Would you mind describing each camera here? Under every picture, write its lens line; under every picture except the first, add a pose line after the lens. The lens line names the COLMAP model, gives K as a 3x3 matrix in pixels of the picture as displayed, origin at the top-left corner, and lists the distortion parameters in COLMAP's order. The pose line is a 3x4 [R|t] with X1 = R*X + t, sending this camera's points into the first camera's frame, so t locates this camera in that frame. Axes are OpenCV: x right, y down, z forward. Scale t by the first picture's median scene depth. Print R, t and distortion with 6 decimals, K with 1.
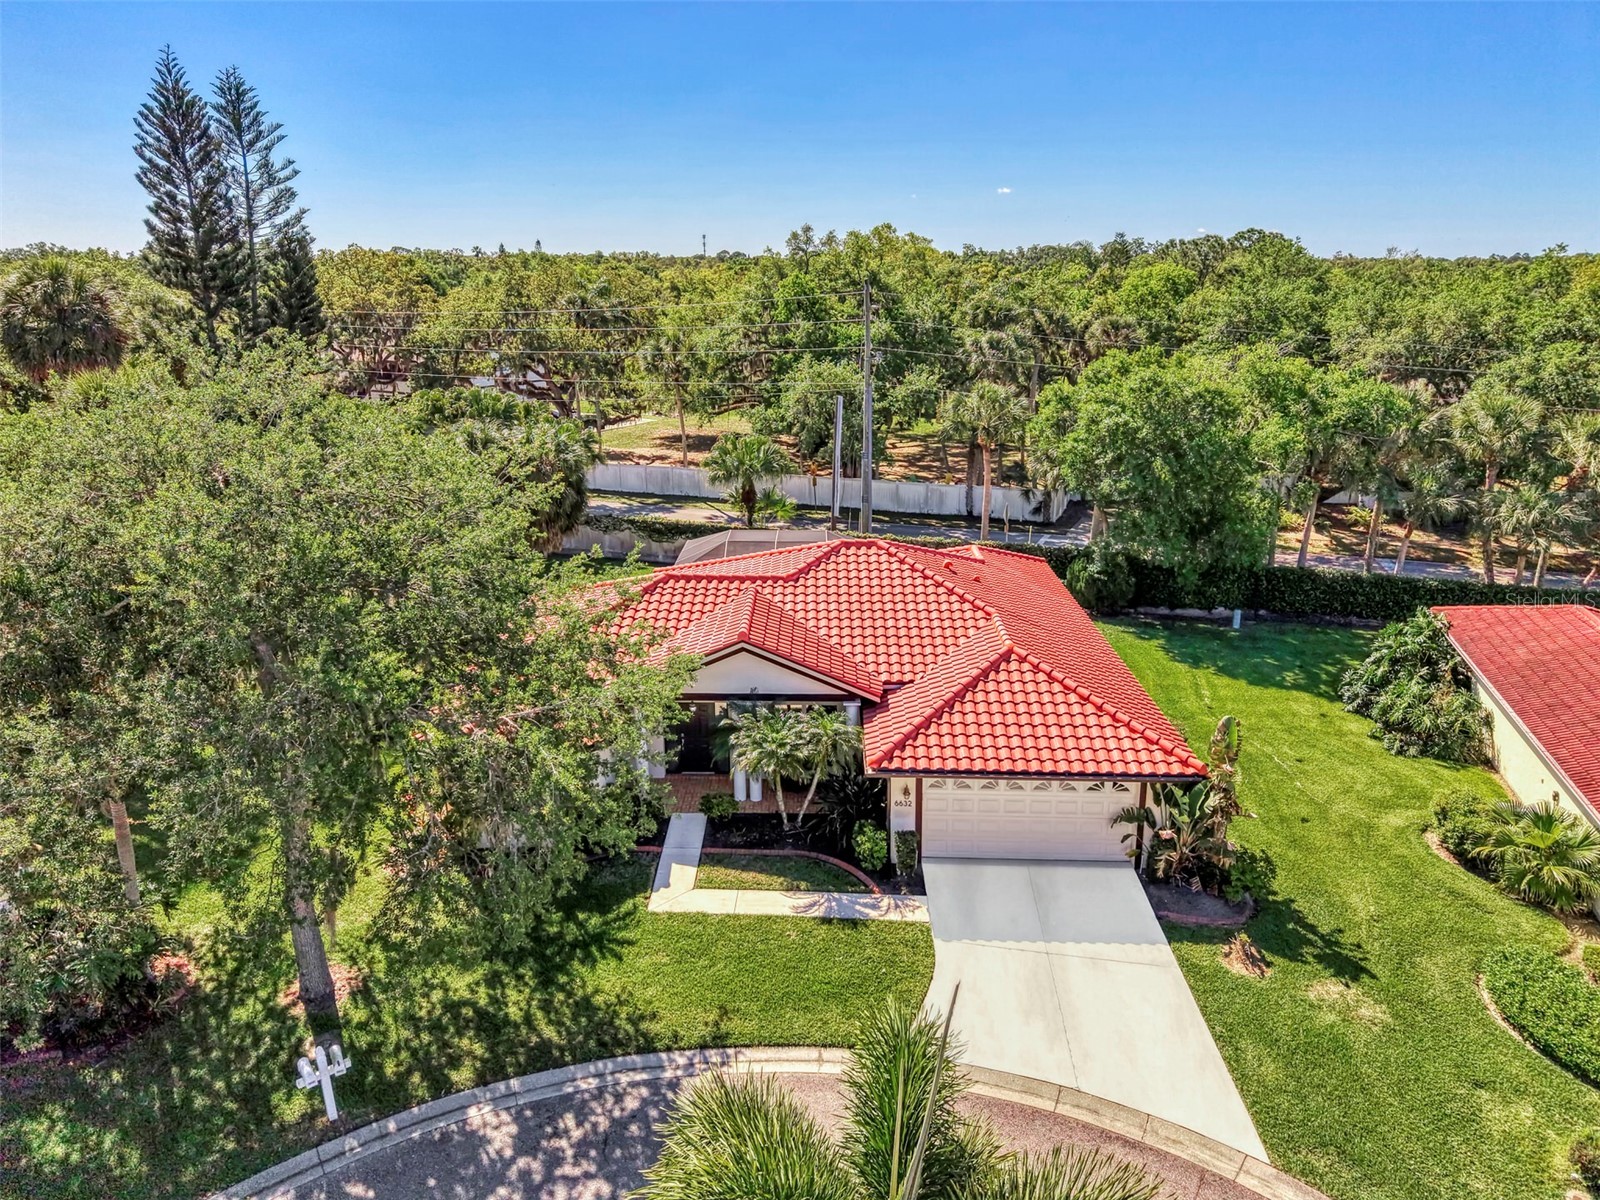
lens RADIAL K [[1088.7, 0, 794.4], [0, 1088.7, 601.8], [0, 0, 1]] dist [0.013445, -0.006102]
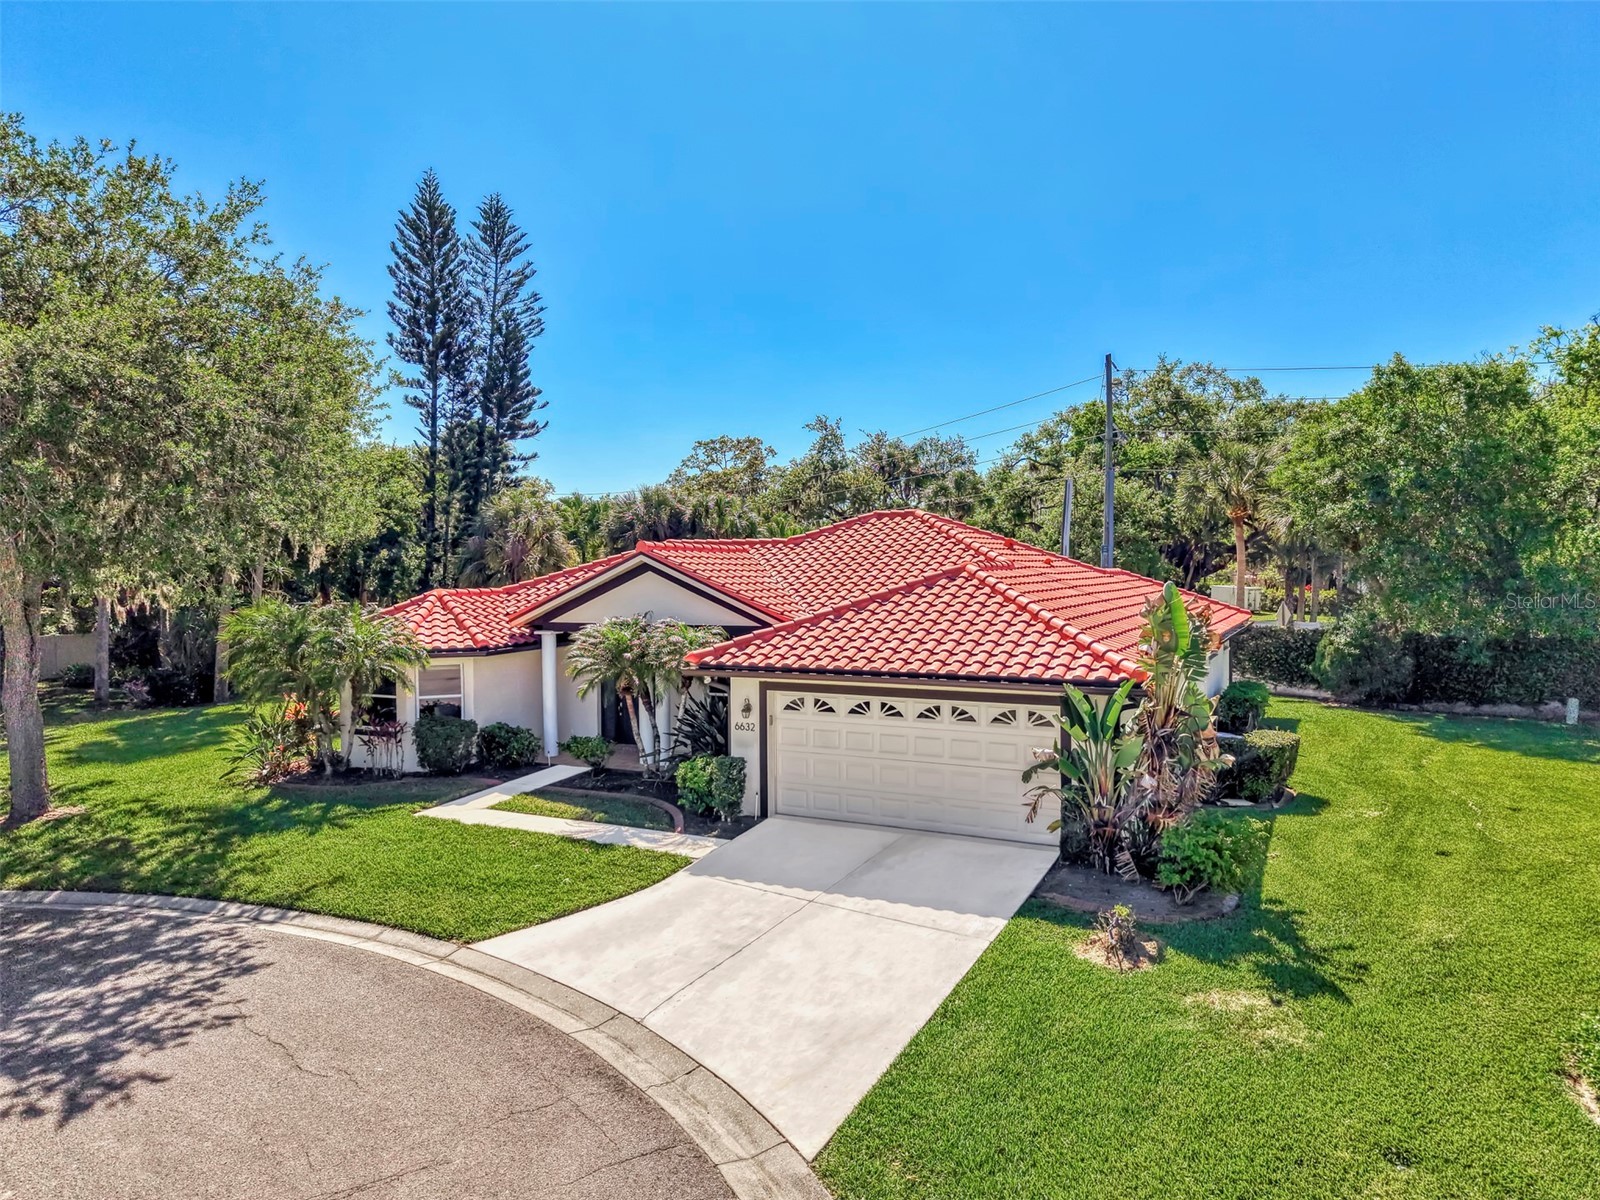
lens RADIAL K [[1088.7, 0, 813.4], [0, 1088.7, 602.8], [0, 0, 1]] dist [0.013445, -0.006102]
pose [[0.904494, 0.004544, -0.426463, 0.509343], [-0.117627, 0.963817, -0.239208, 0.308784], [0.409945, 0.266525, 0.872301, 0.401656]]
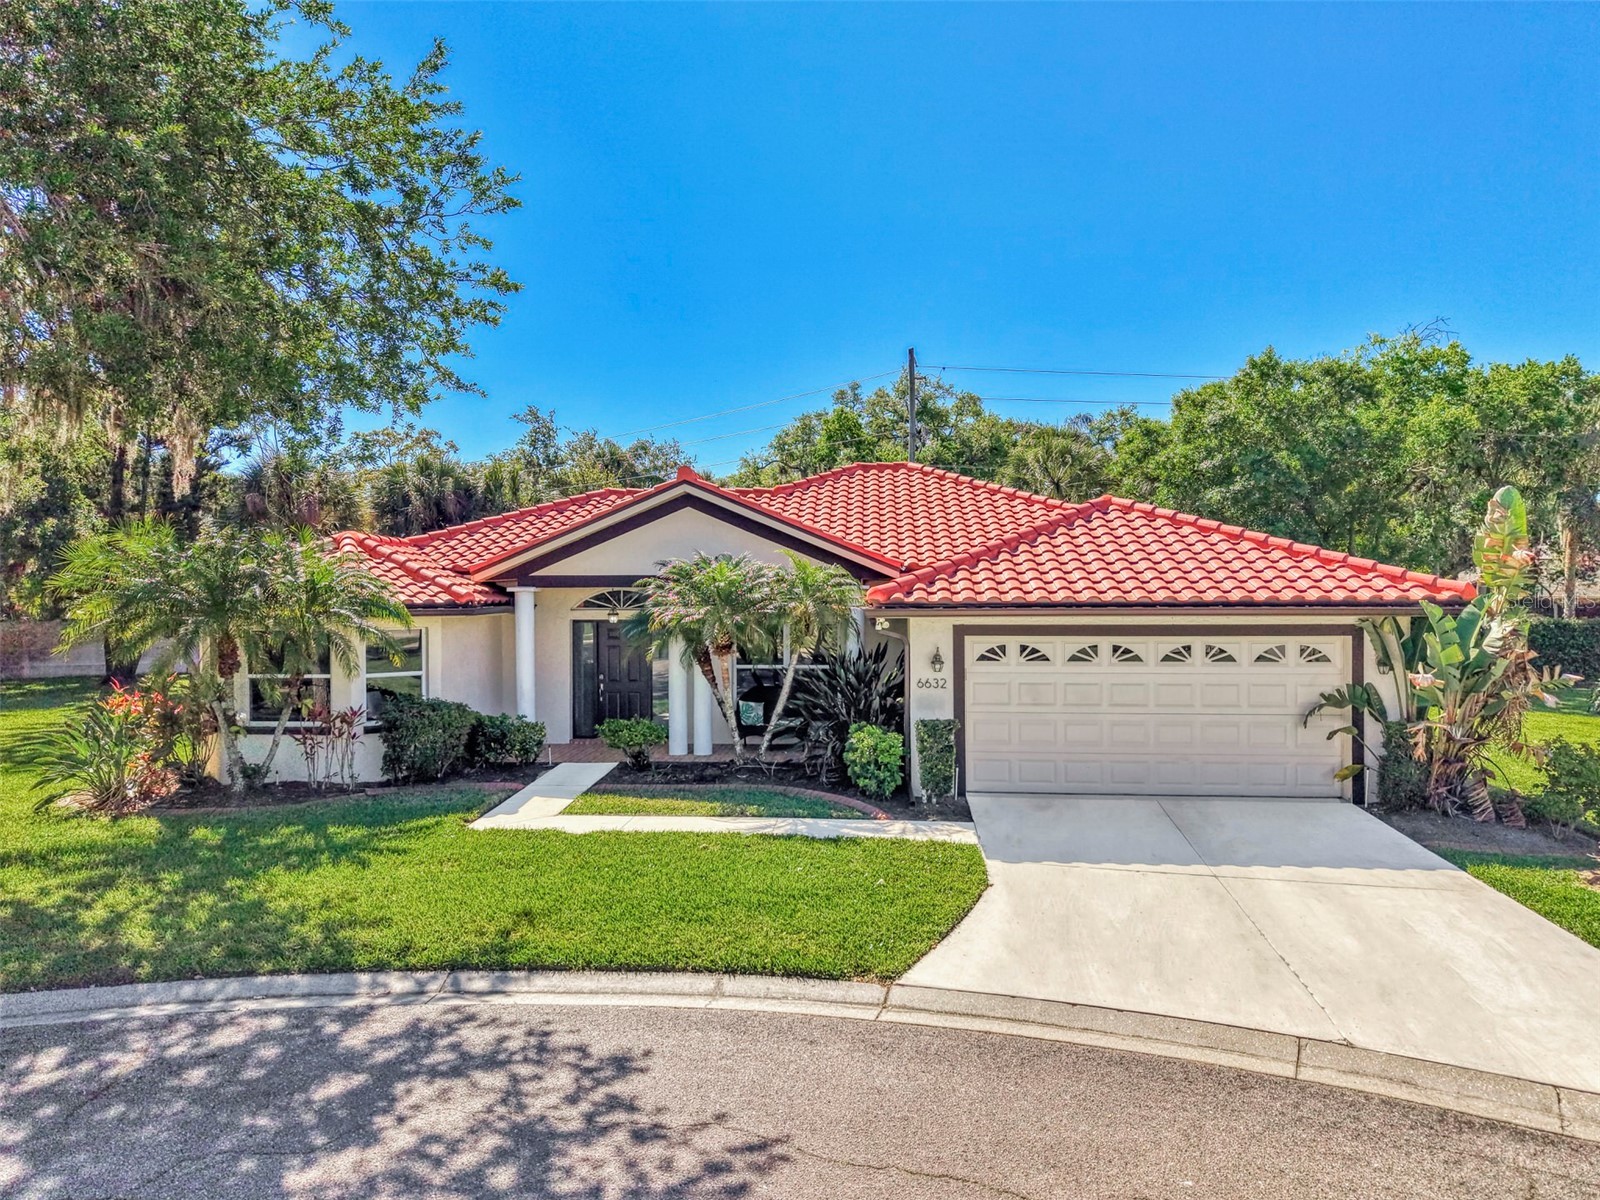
lens RADIAL K [[1088.7, 0, 809.8], [0, 1088.7, 597.8], [0, 0, 1]] dist [0.013445, -0.006102]
pose [[0.998403, -0.005986, -0.056171, 0.076302], [-0.011093, 0.954233, -0.298857, 0.354971], [0.055390, 0.299003, 0.952643, 0.483024]]
